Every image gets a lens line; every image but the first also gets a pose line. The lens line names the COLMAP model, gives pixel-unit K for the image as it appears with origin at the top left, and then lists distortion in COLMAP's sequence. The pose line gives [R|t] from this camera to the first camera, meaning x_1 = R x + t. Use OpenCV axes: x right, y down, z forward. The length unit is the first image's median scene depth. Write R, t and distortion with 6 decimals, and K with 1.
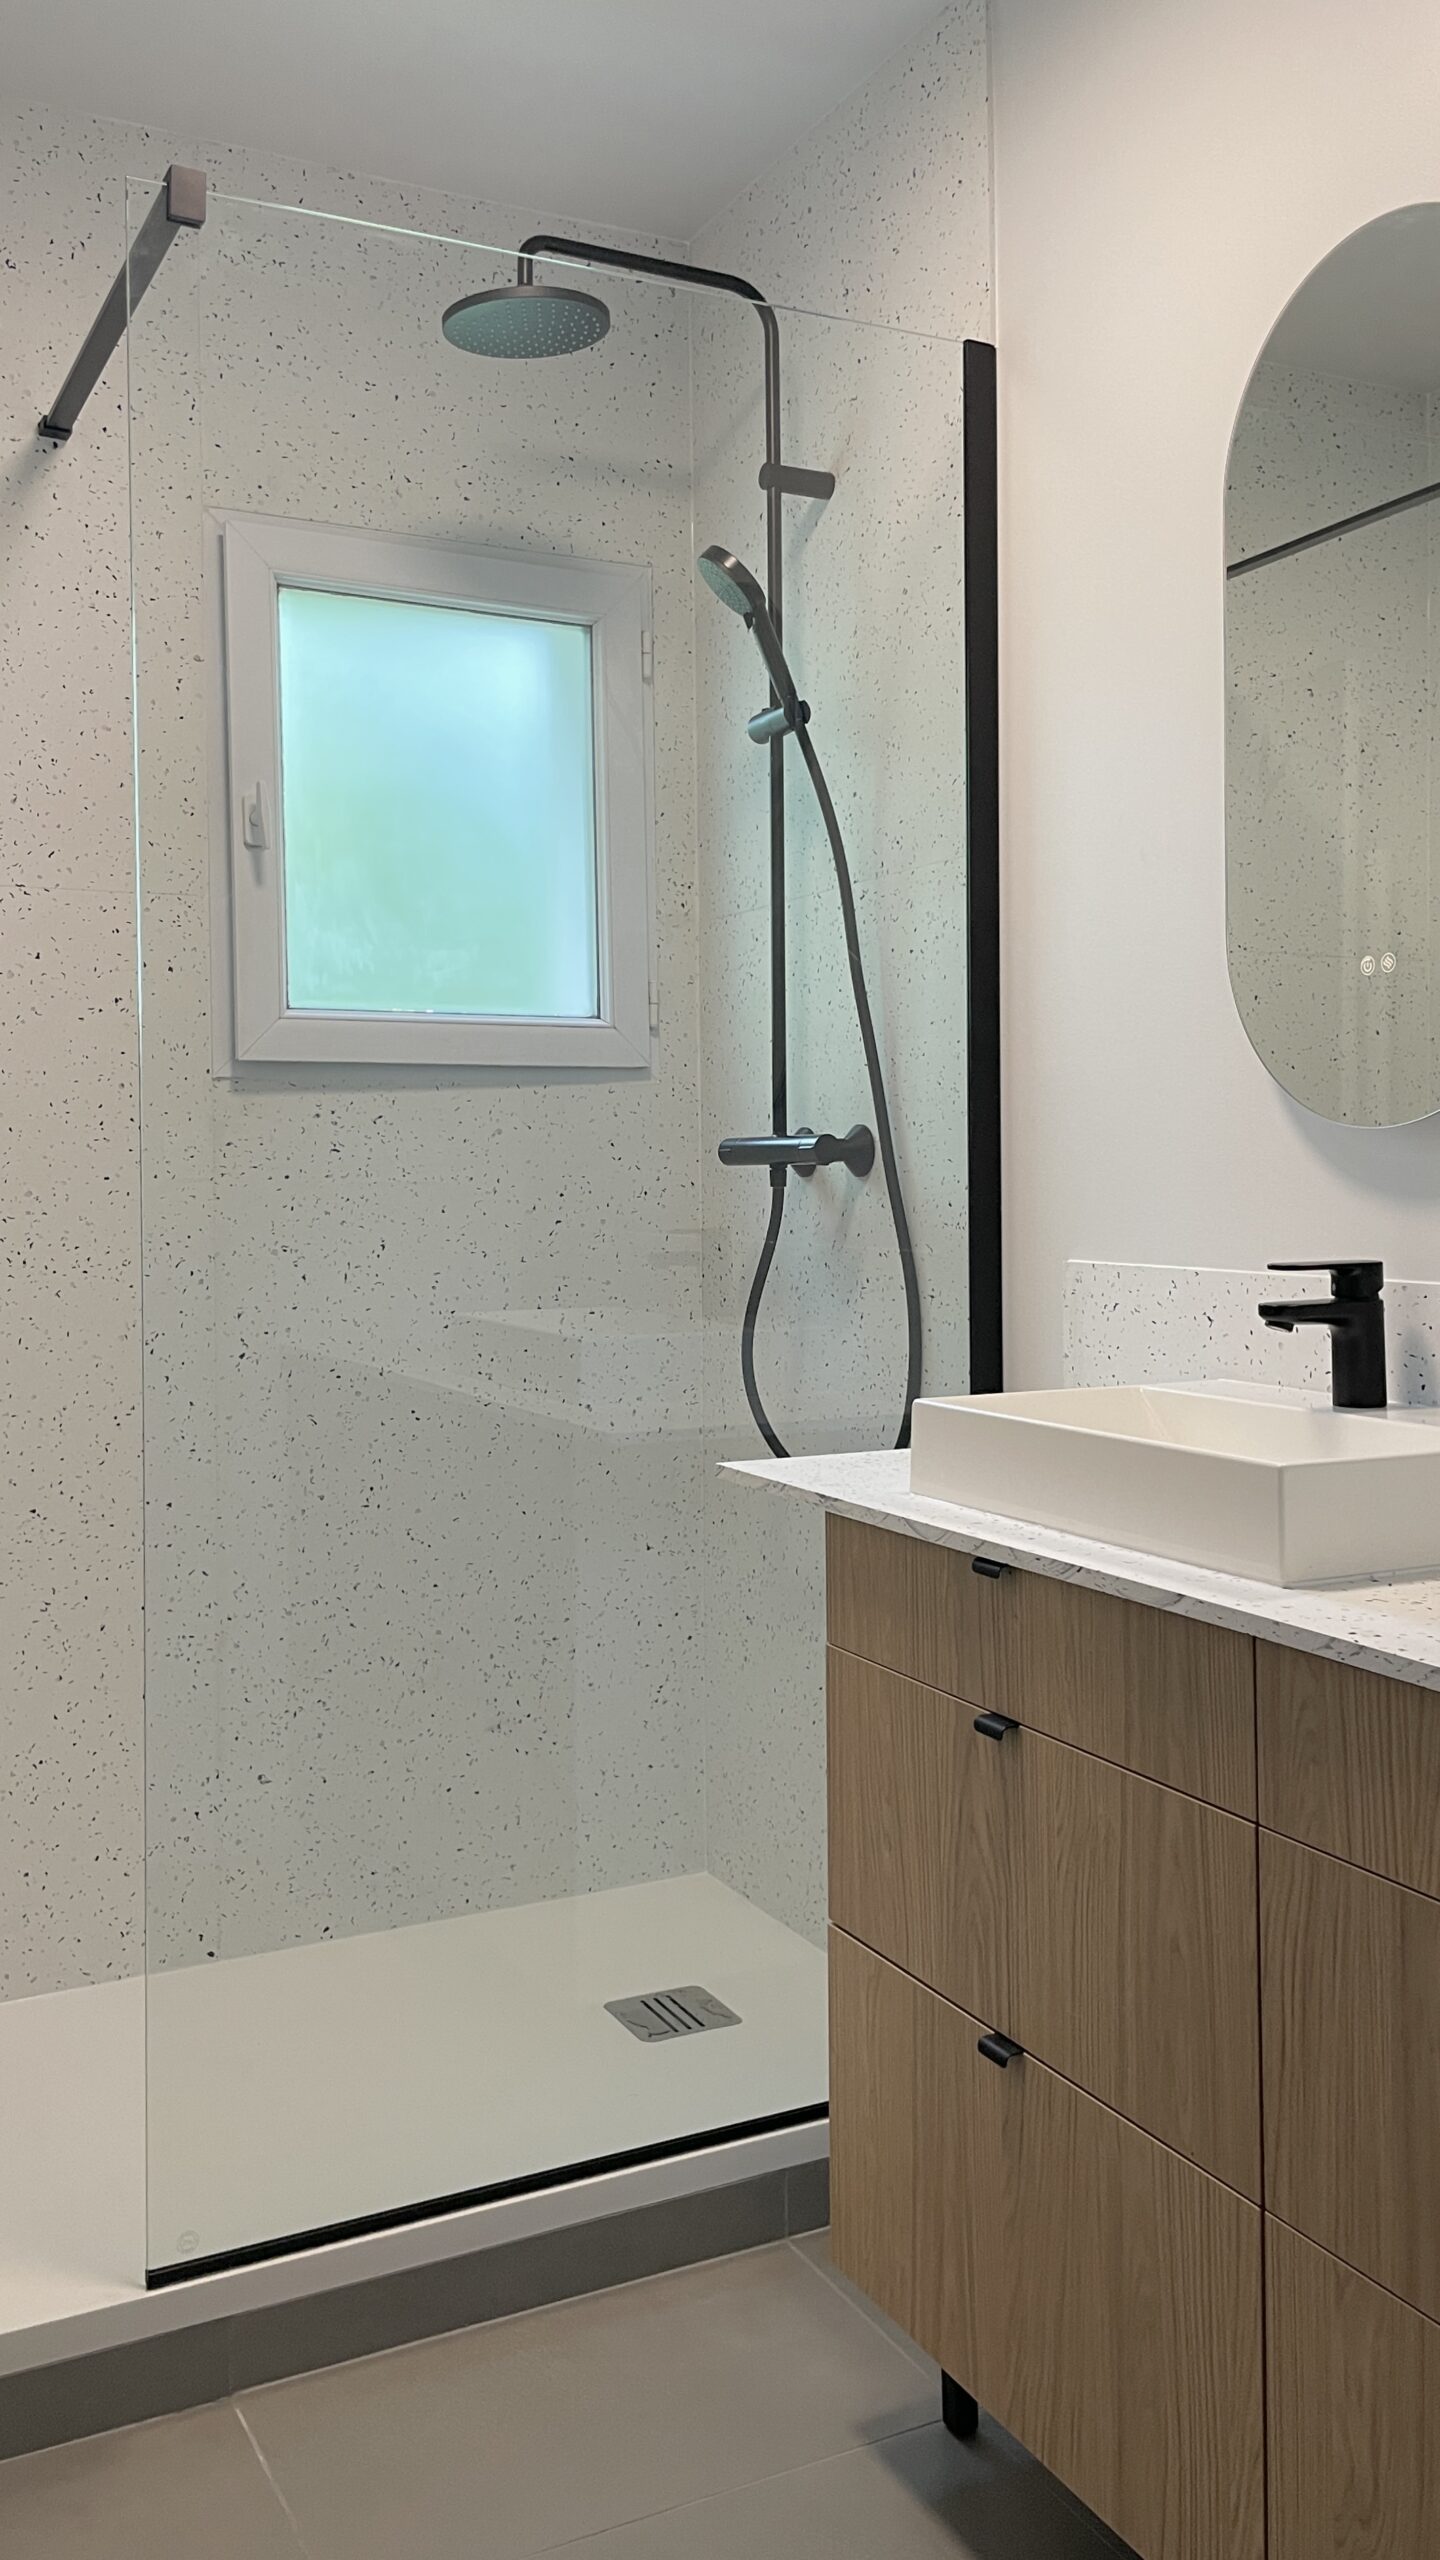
lens RADIAL K [[2065.5, 0, 736.2], [0, 2065.5, 1179.8], [0, 0, 1]] dist [0.116758, -0.263151]
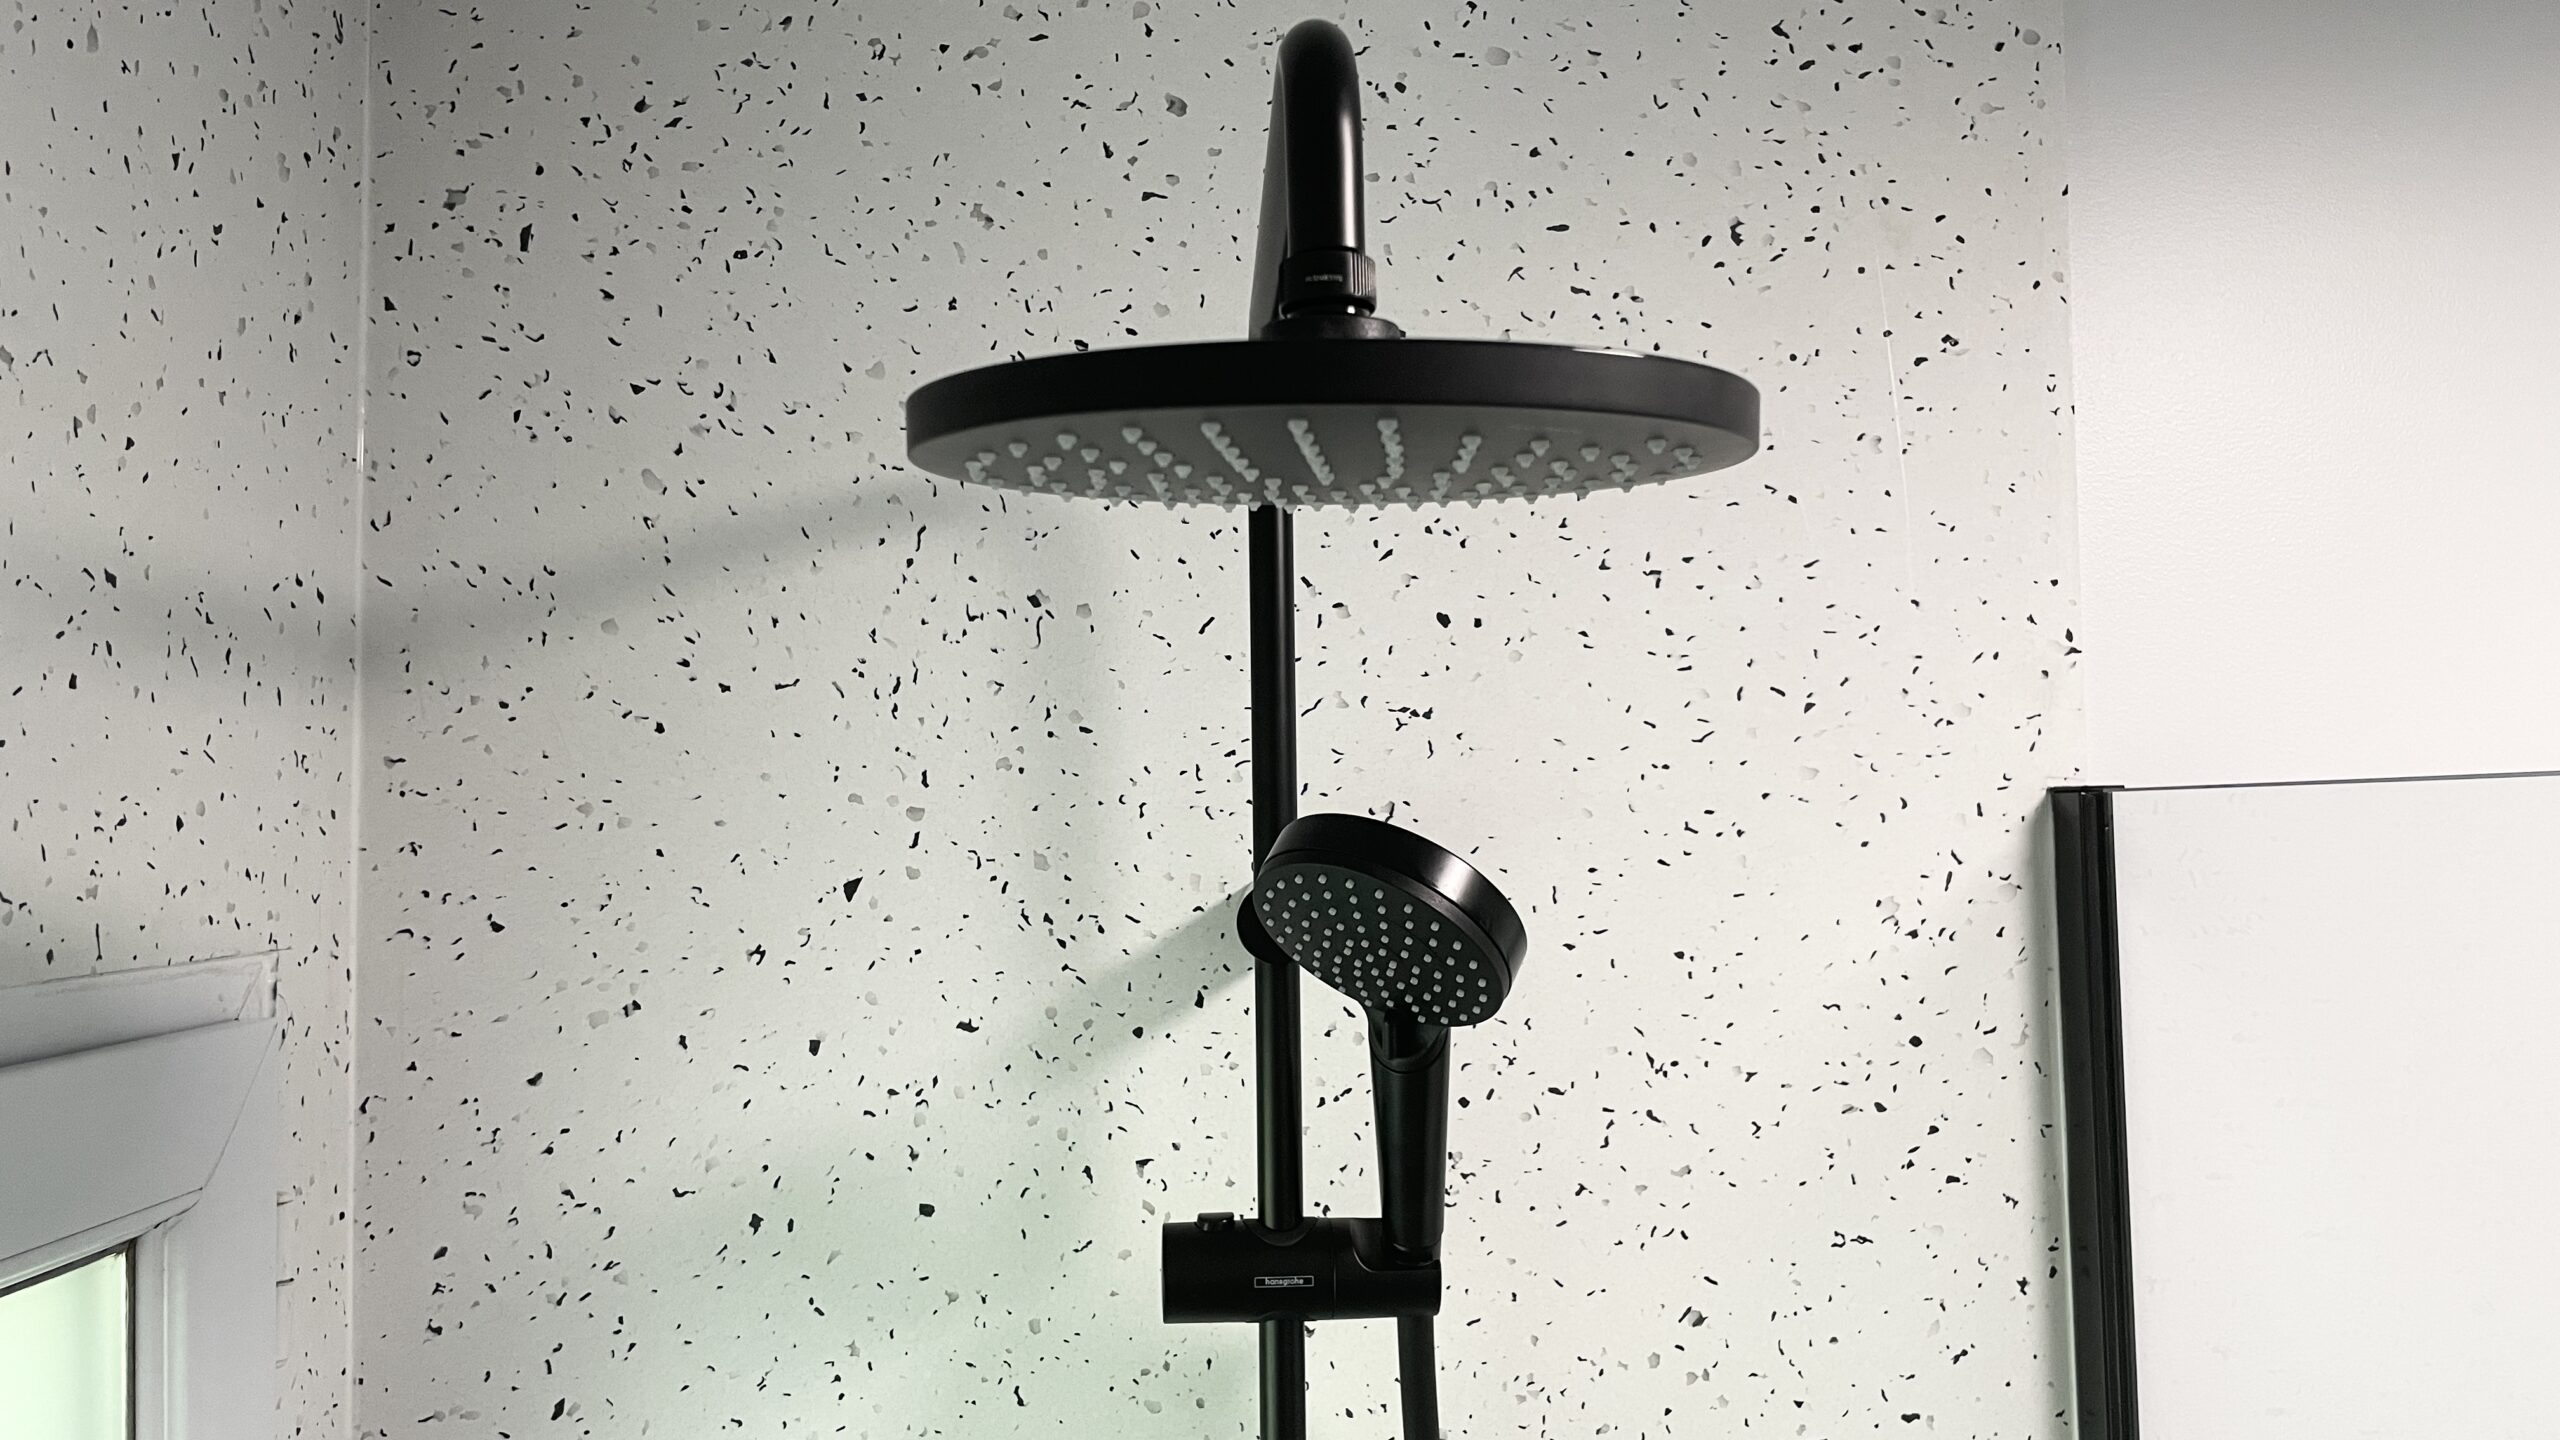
lens RADIAL K [[2065.5, 0, 1280.0], [0, 2065.5, 720.0], [0, 0, 1]] dist [0.116758, -0.263151]
pose [[0.412615, 0.052279, 0.909404, -0.272718], [0.021802, 0.997499, -0.067235, -0.346700], [-0.910645, 0.047569, 0.410443, 0.868573]]
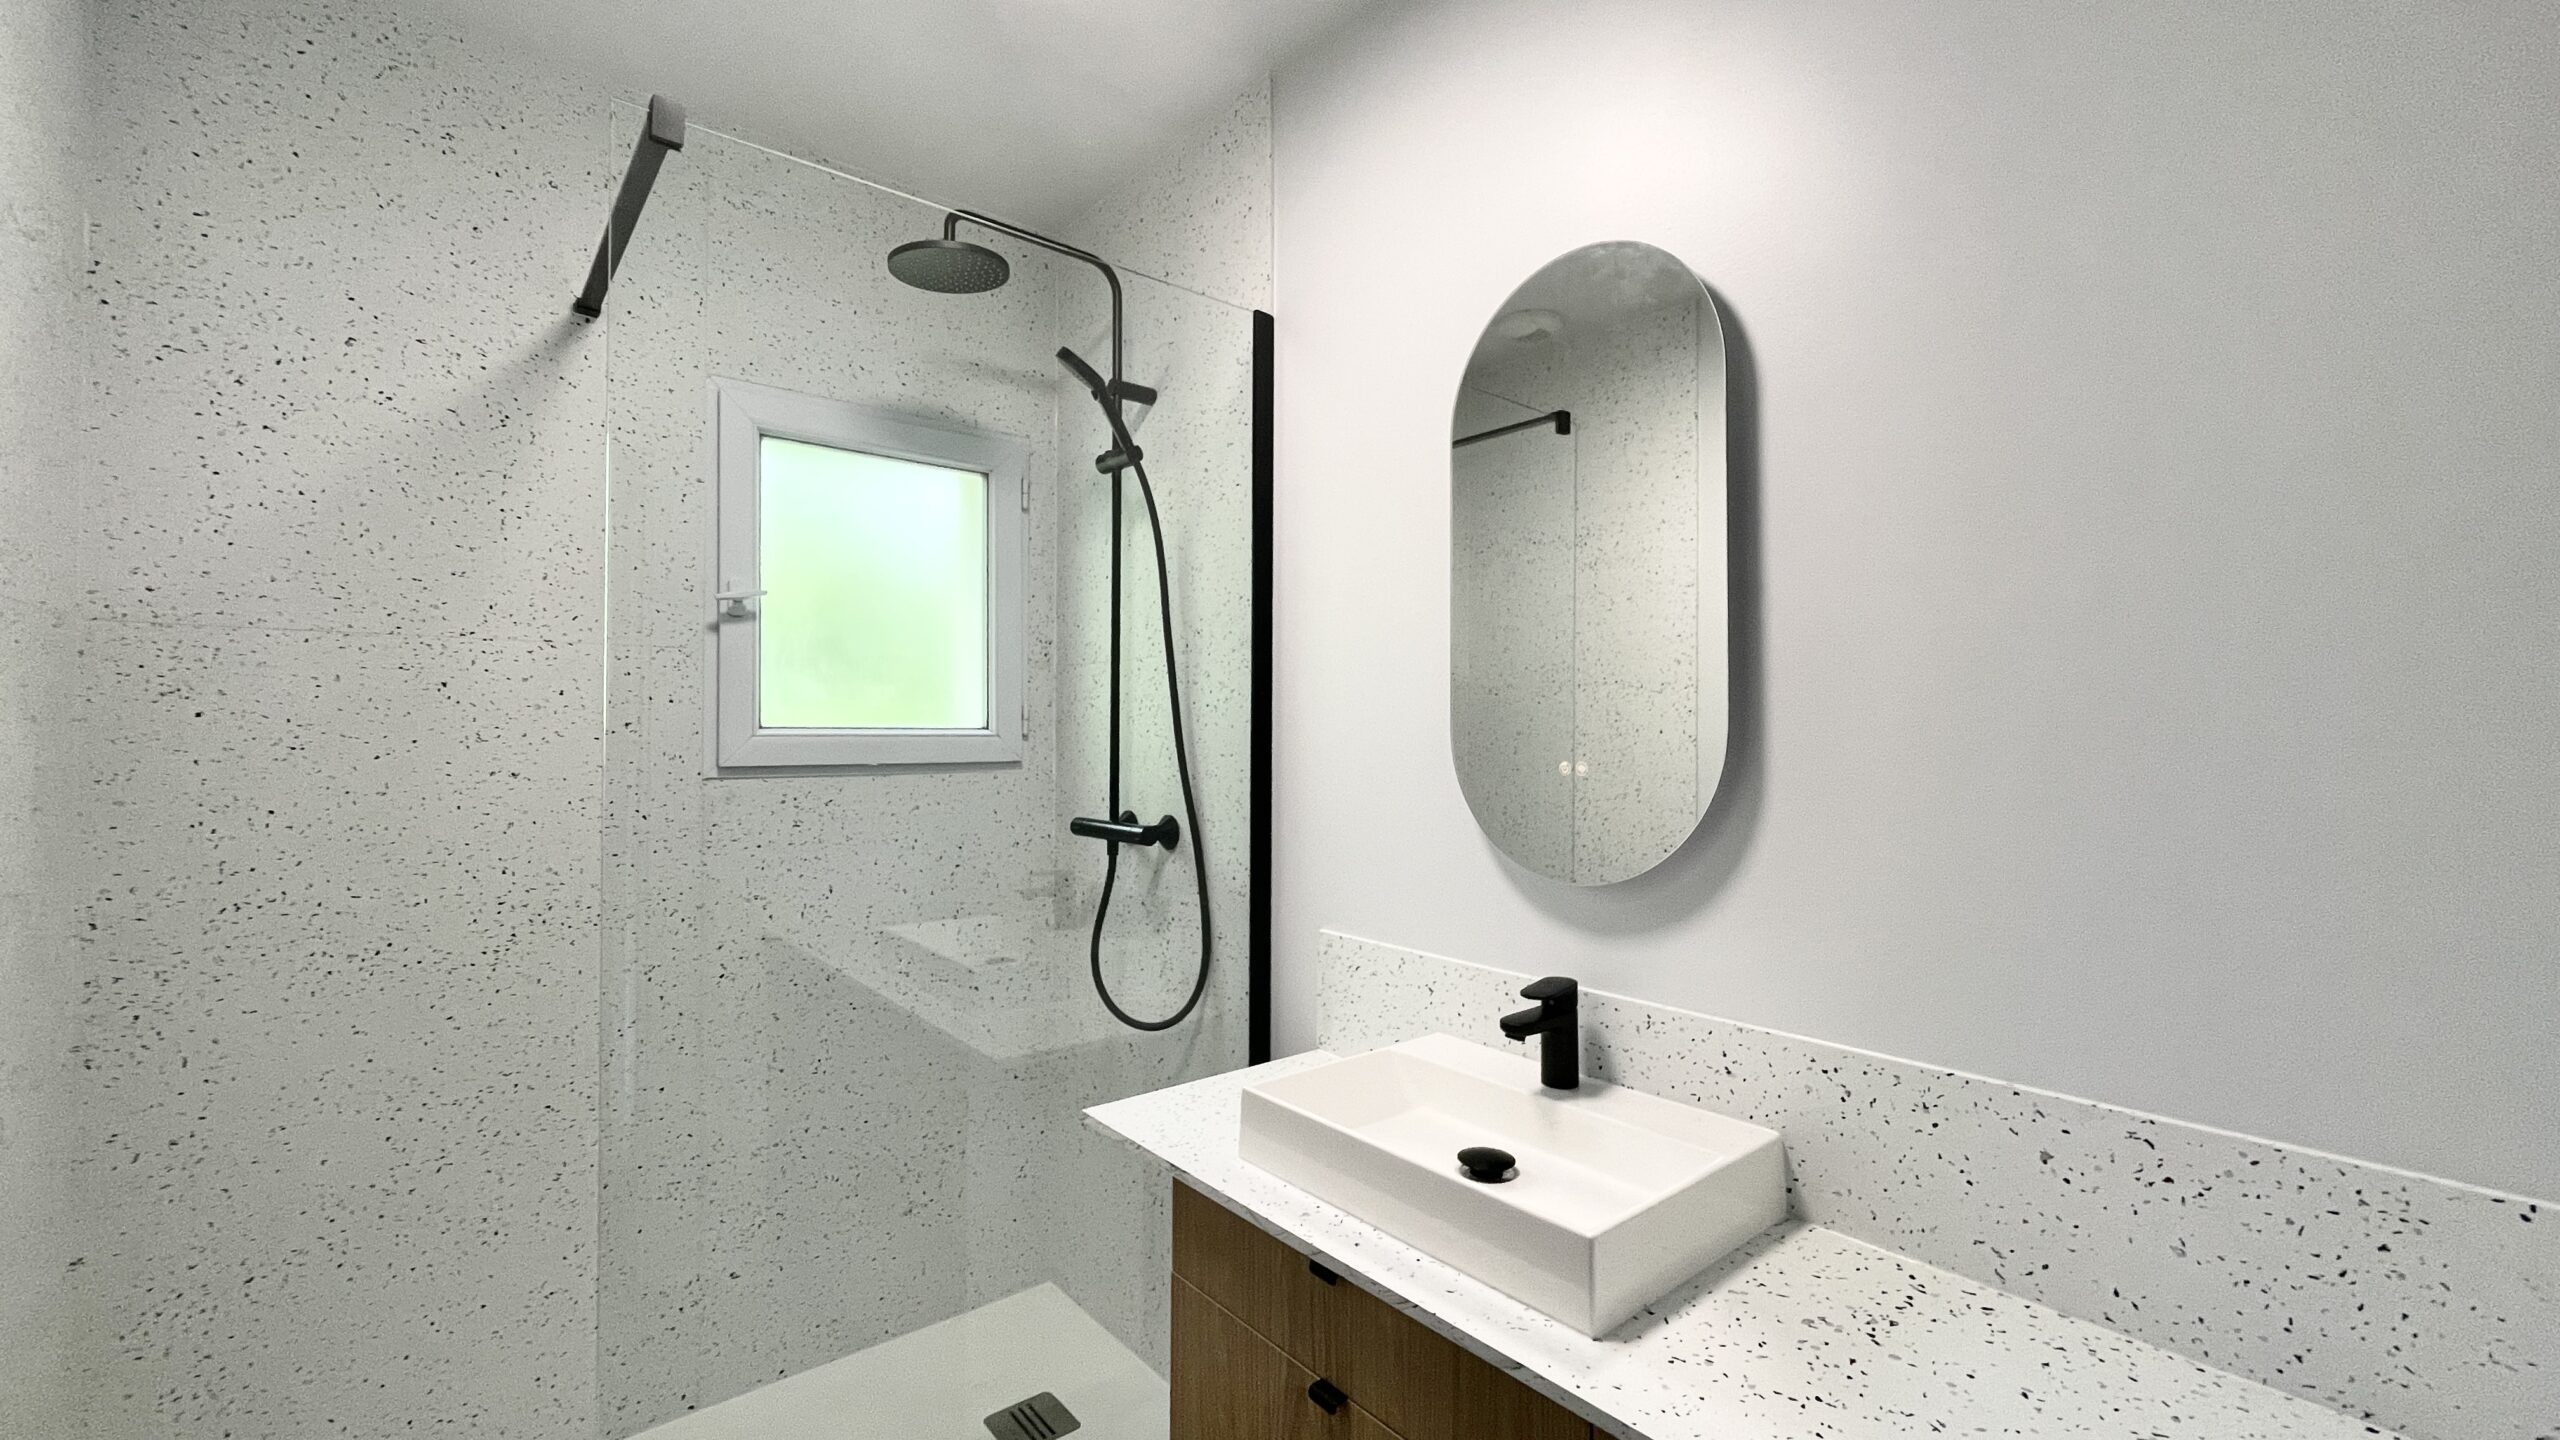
lens RADIAL K [[1024.7, 0, 1280.0], [0, 1024.7, 720.0], [0, 0, 1]] dist [-0.002520, -0.000193]
pose [[0.974511, 0.016199, 0.223753, -0.029346], [-0.012369, 0.999752, -0.018510, -0.082614], [-0.223997, 0.015270, 0.974470, 0.249311]]
